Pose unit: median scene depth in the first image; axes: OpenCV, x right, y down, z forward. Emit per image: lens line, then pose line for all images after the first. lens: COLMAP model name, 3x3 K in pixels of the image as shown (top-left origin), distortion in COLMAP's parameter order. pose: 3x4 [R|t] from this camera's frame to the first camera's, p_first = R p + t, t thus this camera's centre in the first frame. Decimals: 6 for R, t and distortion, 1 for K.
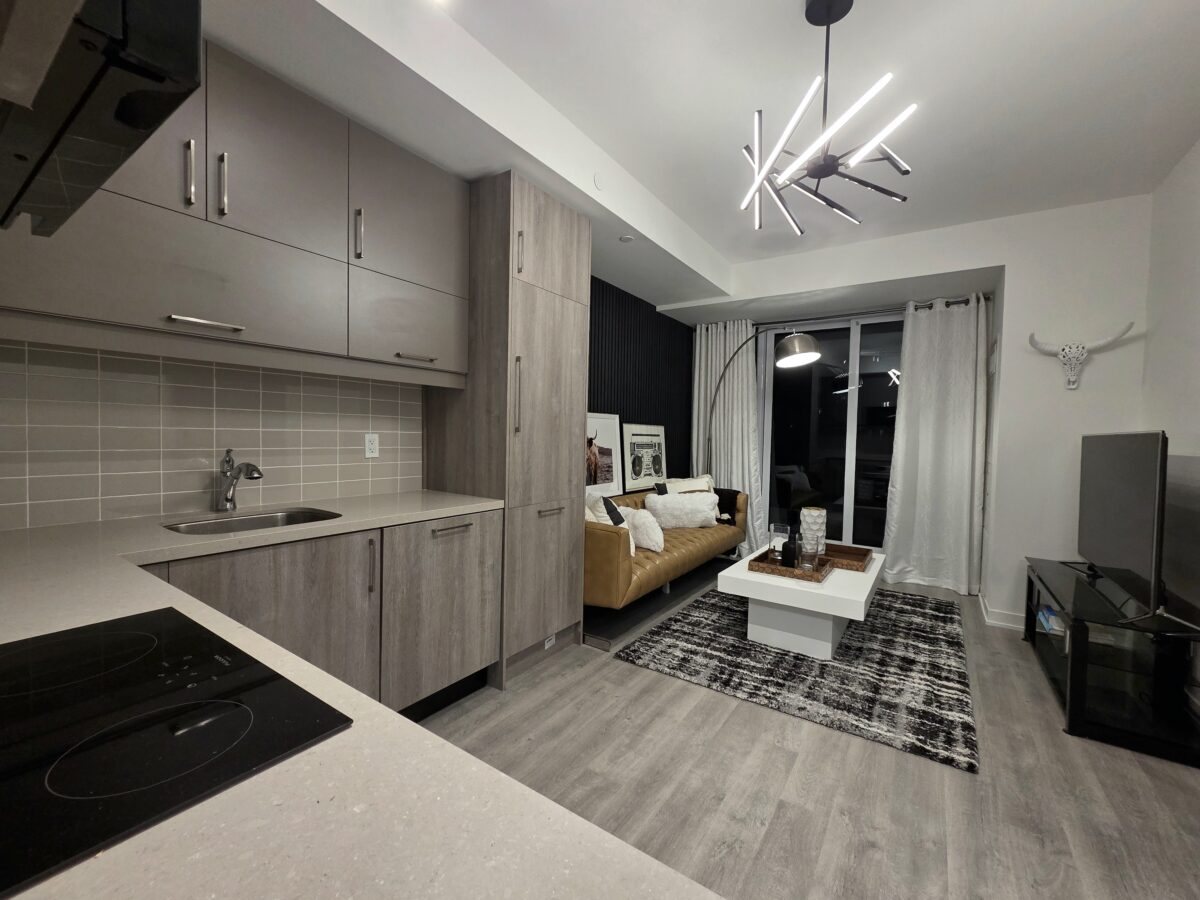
lens RADIAL K [[488.5, 0, 601.7], [0, 488.5, 448.4], [0, 0, 1]] dist [0.000643, -0.000592]
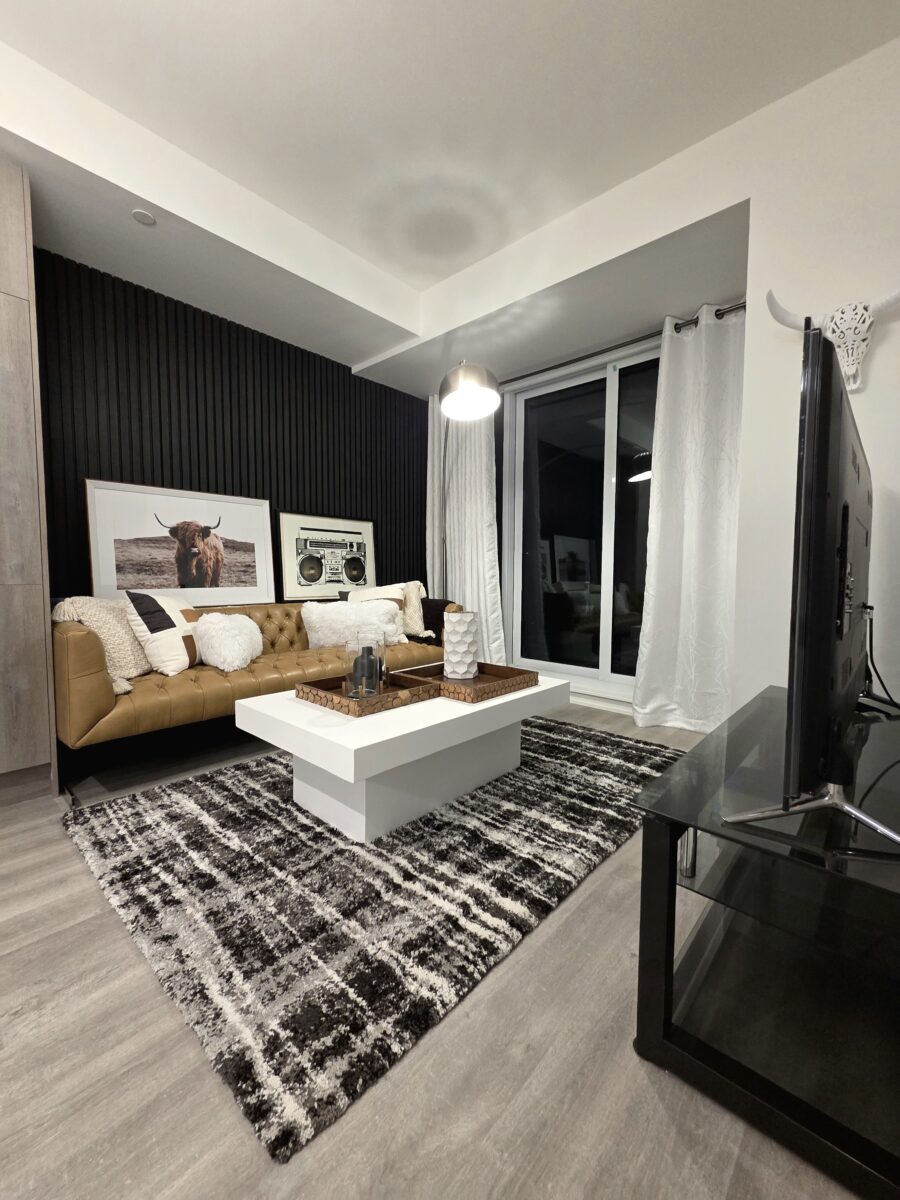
lens RADIAL K [[488.5, 0, 450.3], [0, 488.5, 601.3], [0, 0, 1]] dist [0.000643, -0.000592]
pose [[0.989753, -0.008859, -0.142513, 0.599605], [0.012210, 0.999669, 0.022655, 0.108099], [0.142265, -0.024163, 0.989534, 0.379769]]
